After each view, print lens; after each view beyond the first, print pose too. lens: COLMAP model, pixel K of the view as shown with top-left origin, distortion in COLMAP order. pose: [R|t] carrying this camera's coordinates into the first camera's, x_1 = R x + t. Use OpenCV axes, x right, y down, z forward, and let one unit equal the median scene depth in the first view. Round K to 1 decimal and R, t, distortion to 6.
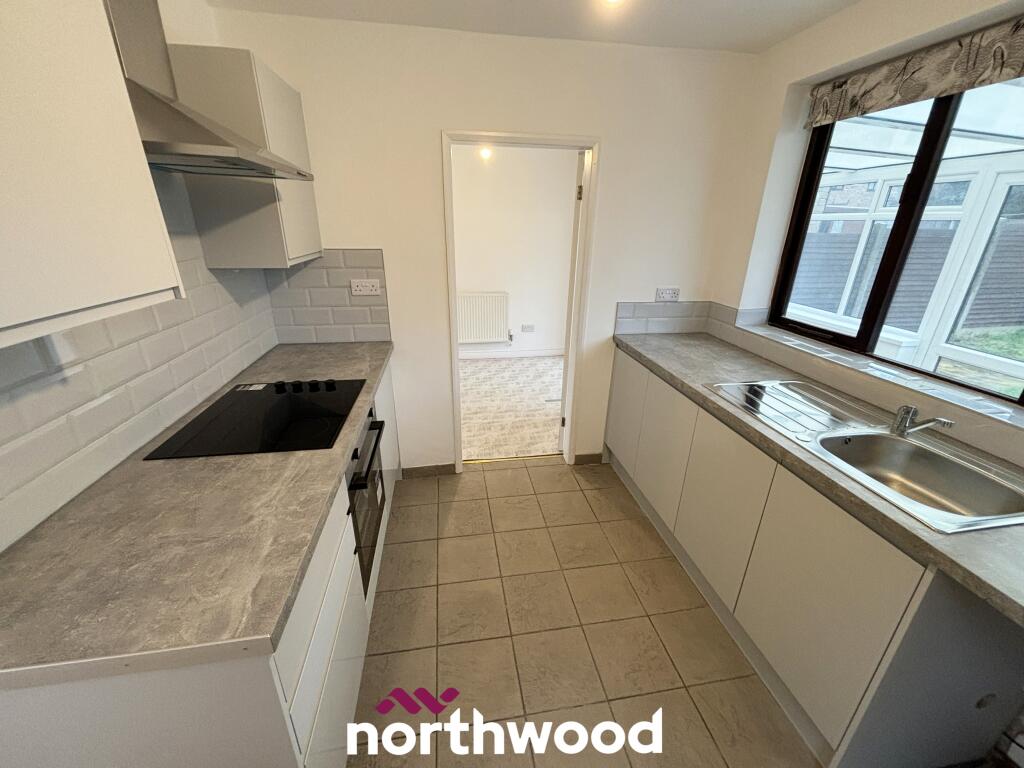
lens RADIAL K [[413.8, 0, 514.1], [0, 413.8, 383.8], [0, 0, 1]] dist [-0.000283, 0.001408]
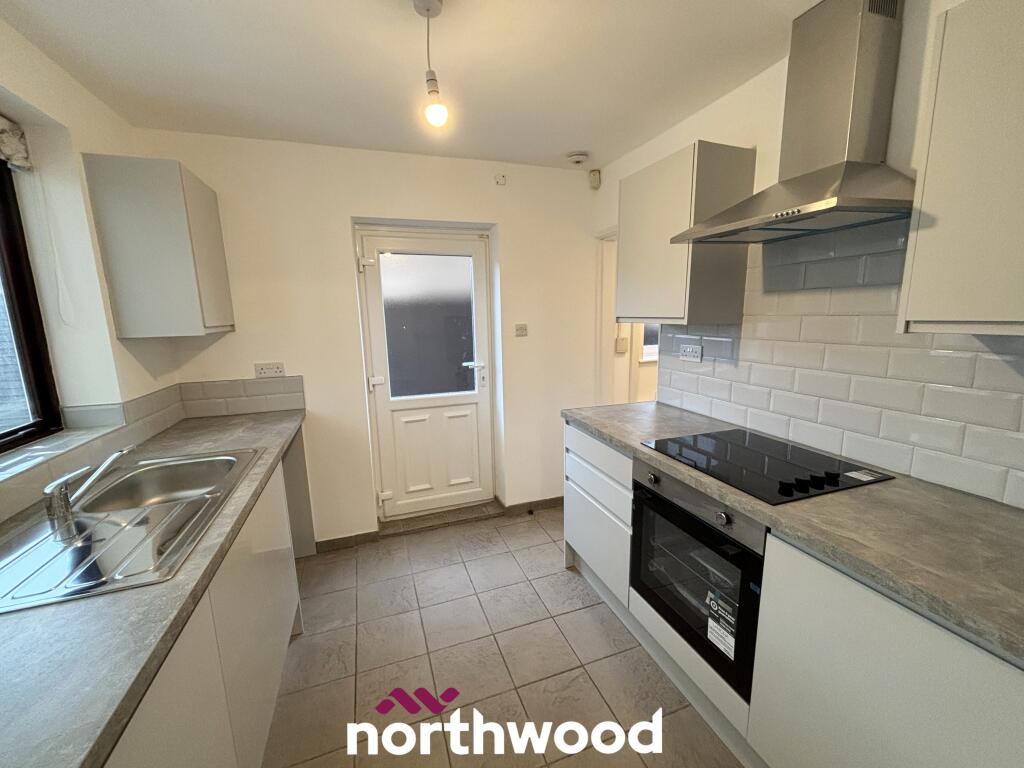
lens RADIAL K [[413.8, 0, 511.8], [0, 413.8, 384.0], [0, 0, 1]] dist [-0.000283, 0.001408]
pose [[-0.984717, 0.031345, -0.171316, 0.150387], [-0.061621, 0.857335, 0.511058, -0.518280], [0.162895, 0.513804, -0.842301, 1.529320]]
